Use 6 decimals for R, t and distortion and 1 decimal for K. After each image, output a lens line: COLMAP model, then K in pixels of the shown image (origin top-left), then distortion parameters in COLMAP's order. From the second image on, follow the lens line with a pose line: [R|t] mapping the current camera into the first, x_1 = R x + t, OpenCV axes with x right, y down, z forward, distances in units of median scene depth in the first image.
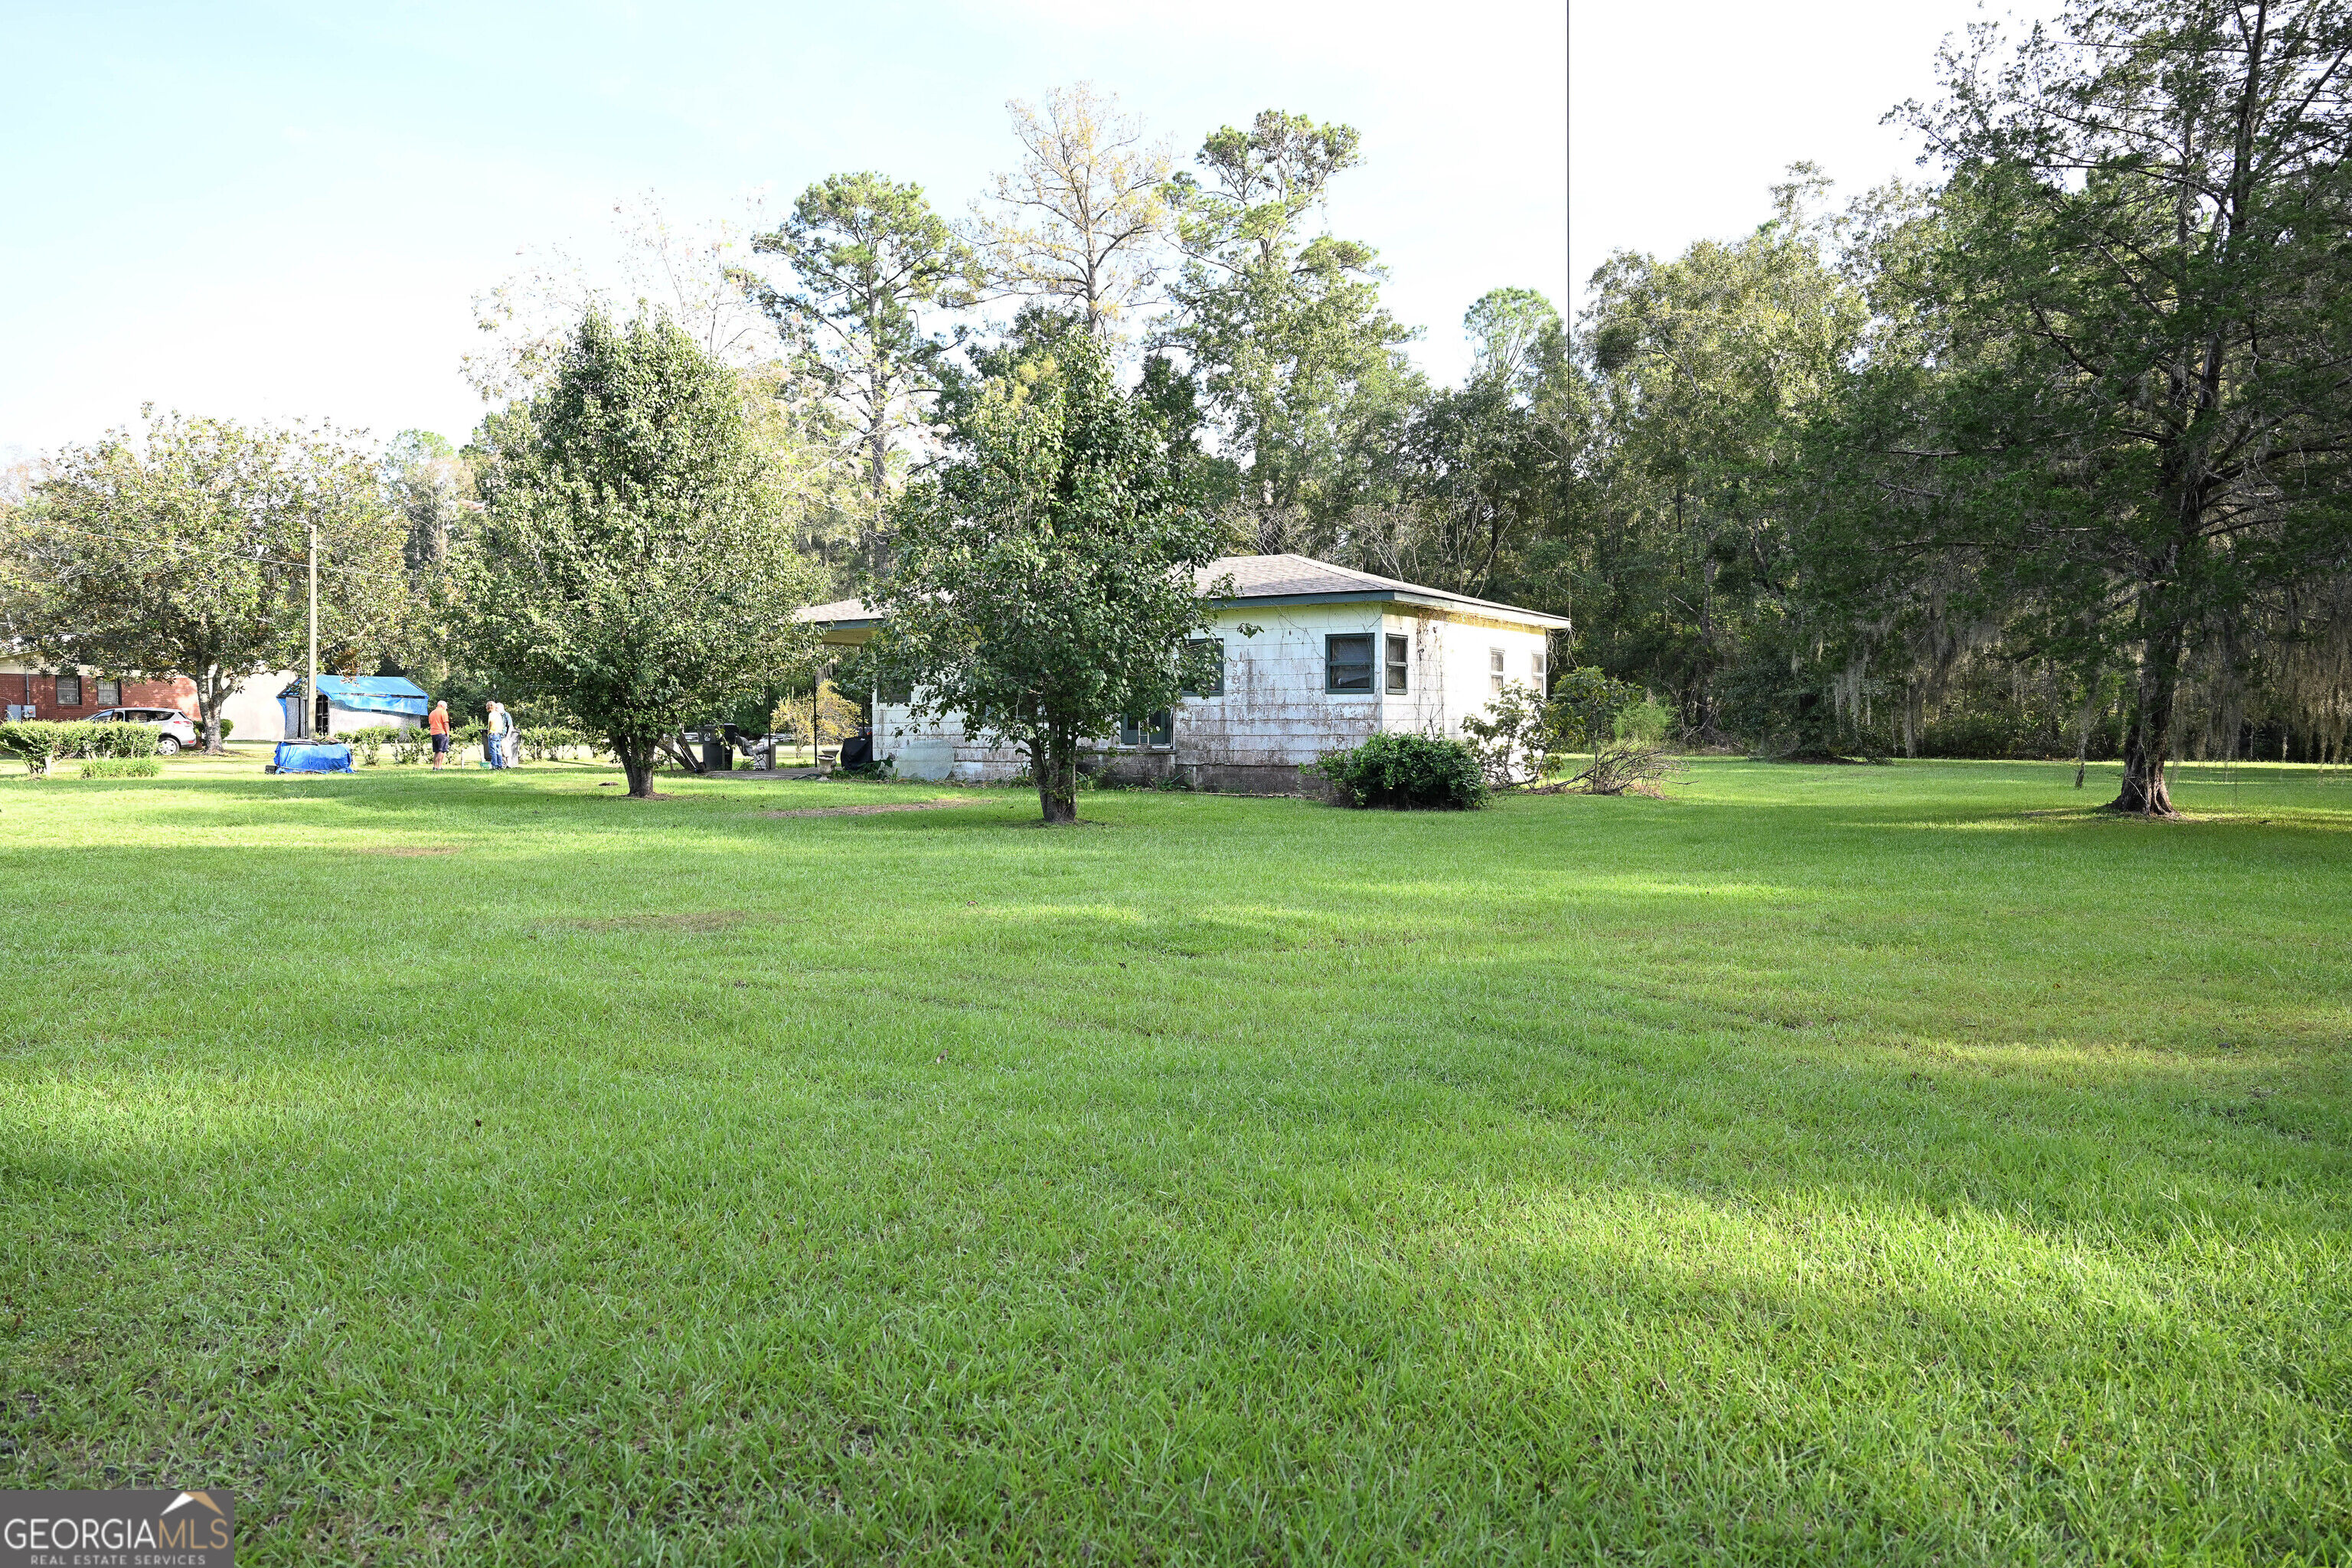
lens RADIAL K [[1595.7, 0, 1169.2], [0, 1595.7, 772.9], [0, 0, 1]] dist [0.008735, 0.000892]
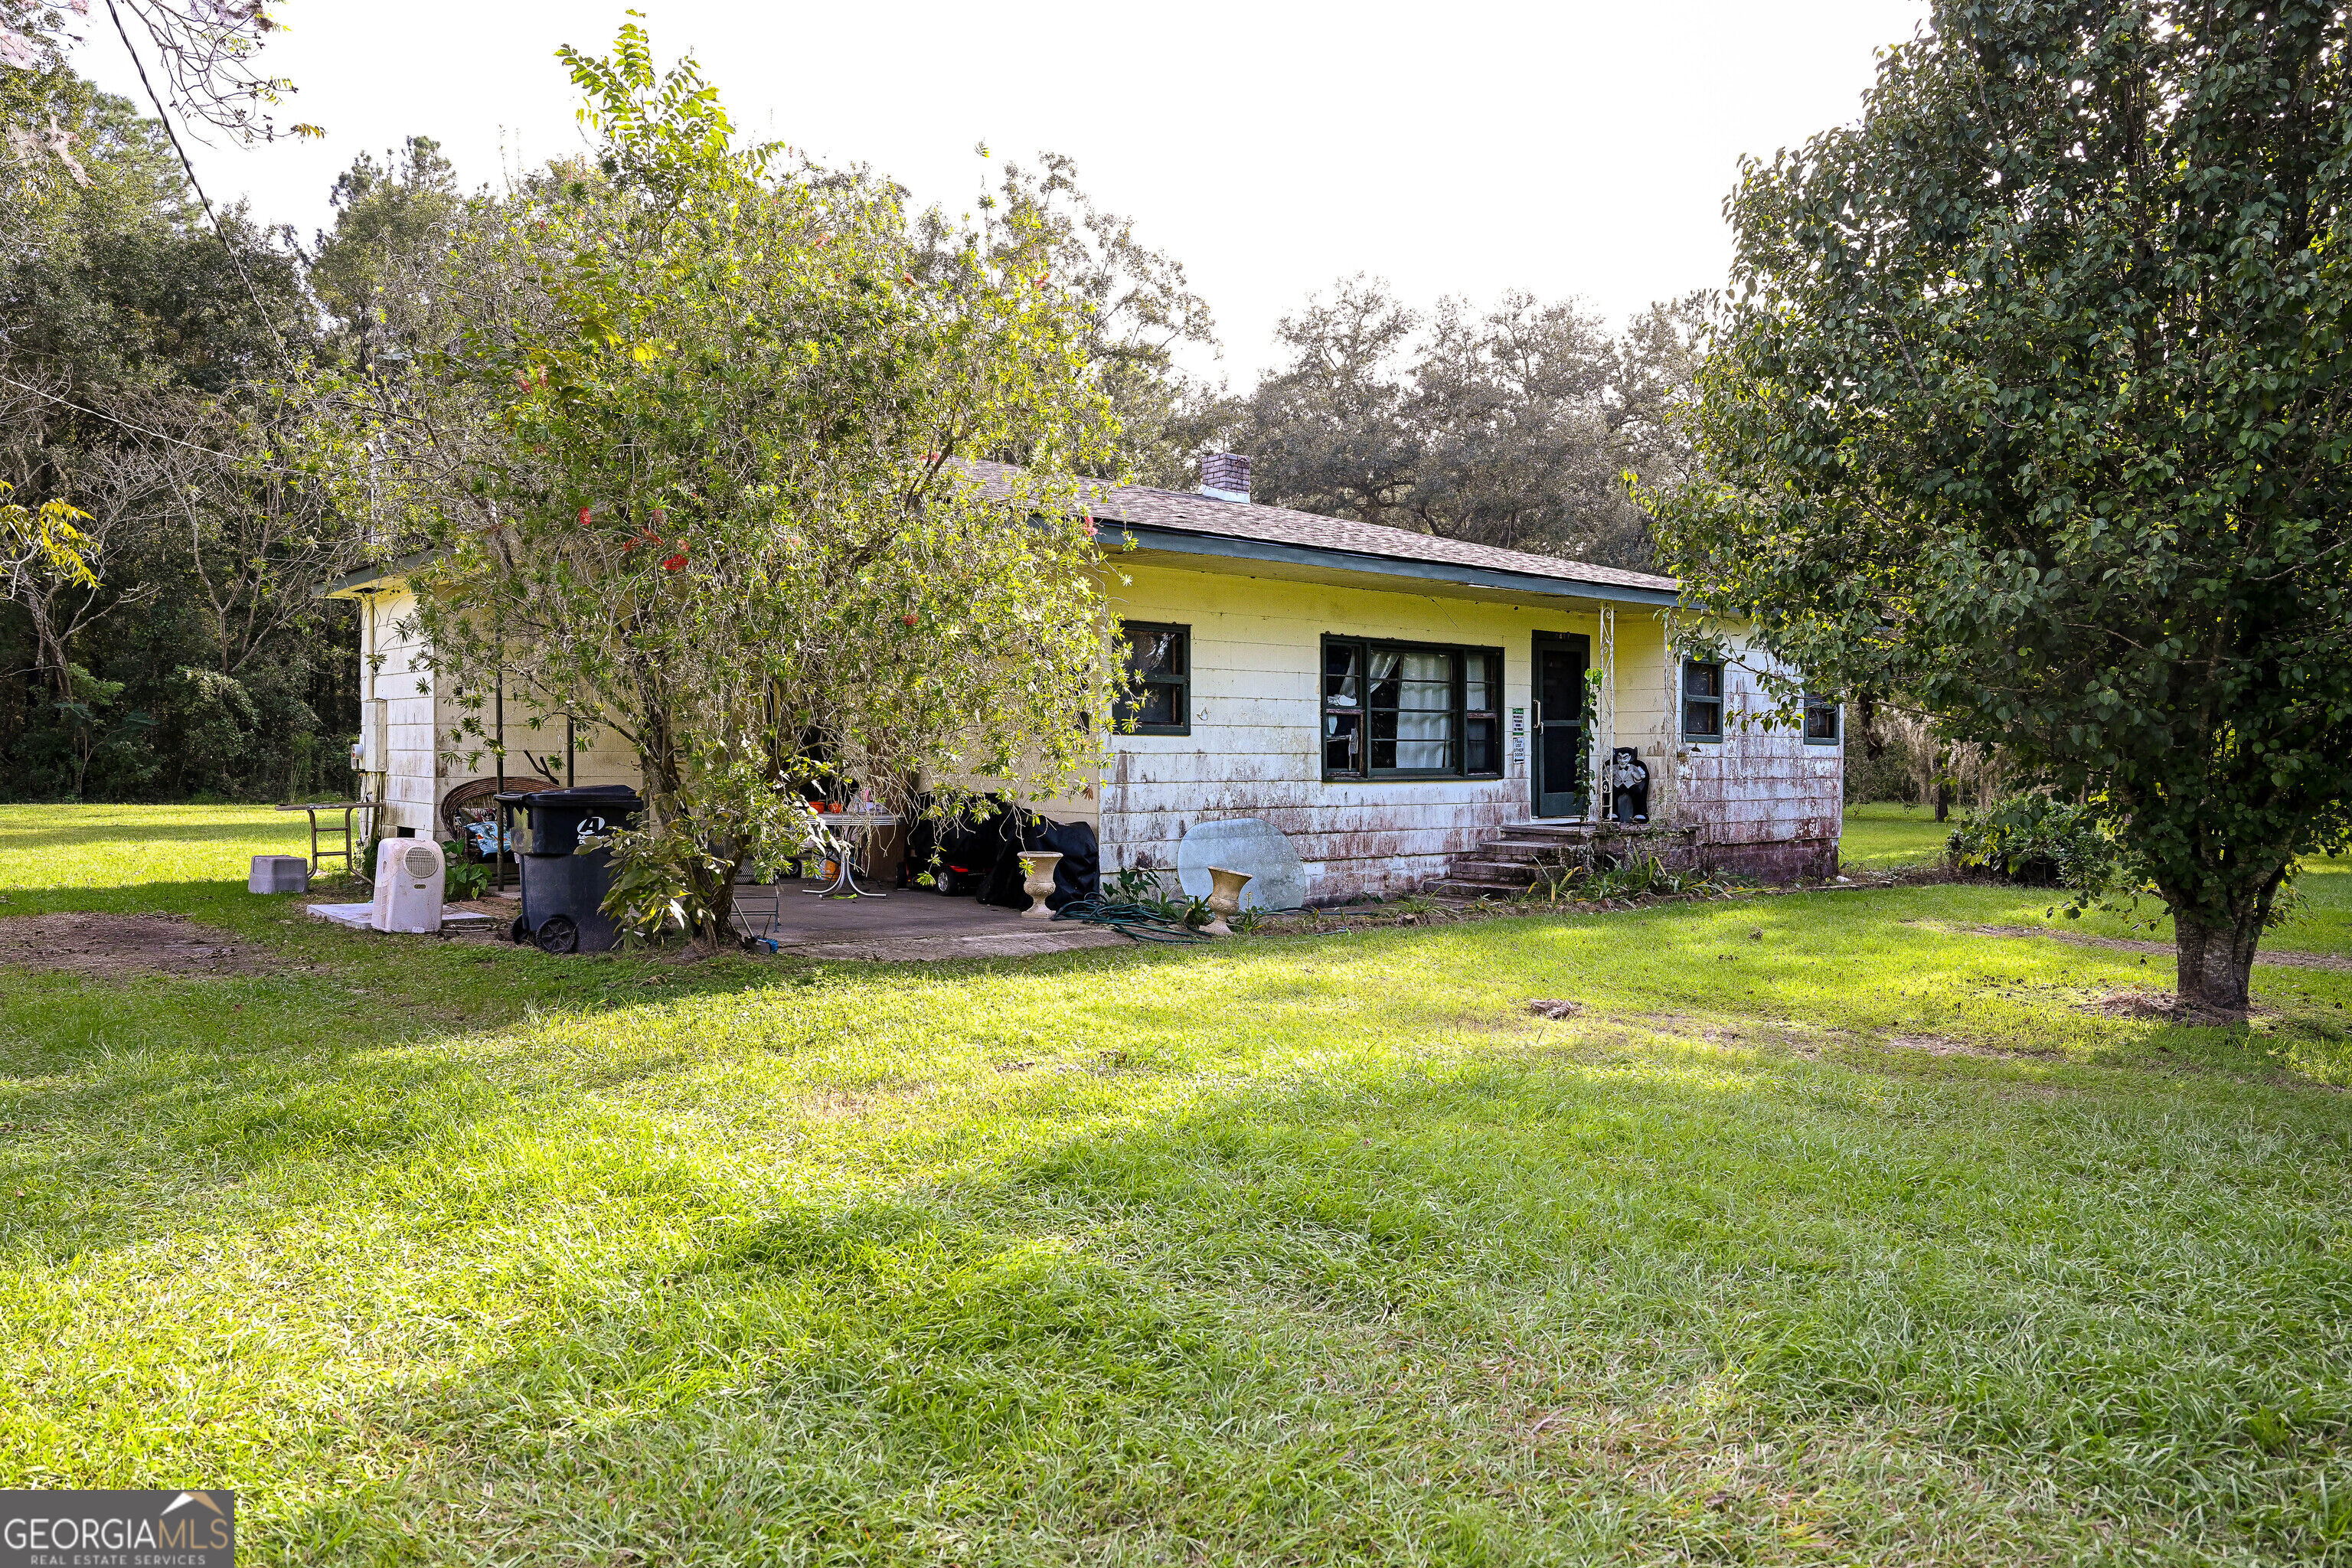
lens RADIAL K [[1574.6, 0, 1167.9], [0, 1574.6, 773.7], [0, 0, 1]] dist [-0.001633, -0.003775]
pose [[0.329002, -0.000546, 0.944329, -0.683933], [0.025412, 0.999643, -0.008275, -0.035949], [-0.943987, 0.026720, 0.328899, 1.011723]]
